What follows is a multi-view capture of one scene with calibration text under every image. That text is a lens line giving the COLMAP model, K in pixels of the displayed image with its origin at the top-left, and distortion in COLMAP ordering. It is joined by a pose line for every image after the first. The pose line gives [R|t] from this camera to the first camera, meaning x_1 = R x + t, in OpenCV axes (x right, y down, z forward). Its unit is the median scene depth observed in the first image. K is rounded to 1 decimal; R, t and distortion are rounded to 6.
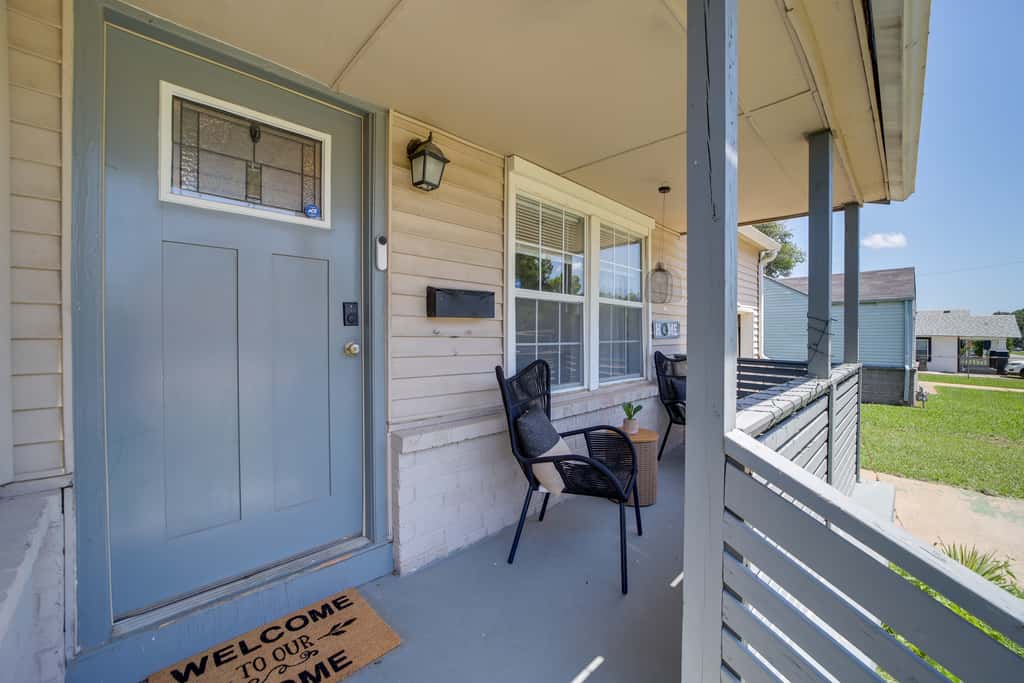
lens RADIAL K [[407.5, 0, 512.0], [0, 407.5, 341.5], [0, 0, 1]] dist [-0.001011, -0.000148]
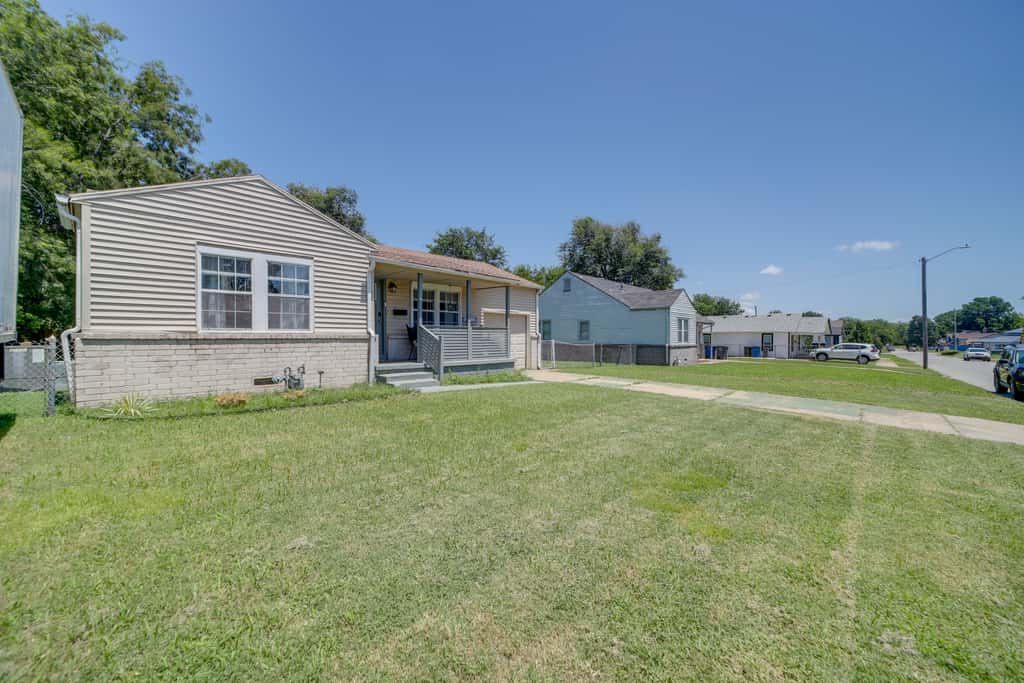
lens RADIAL K [[407.5, 0, 512.0], [0, 407.5, 341.5], [0, 0, 1]] dist [-0.001011, -0.000148]
pose [[0.999041, -0.004011, 0.043612, 0.950446], [0.004381, 0.999955, -0.008379, 0.287633], [-0.043576, 0.008562, 0.999013, -3.765713]]
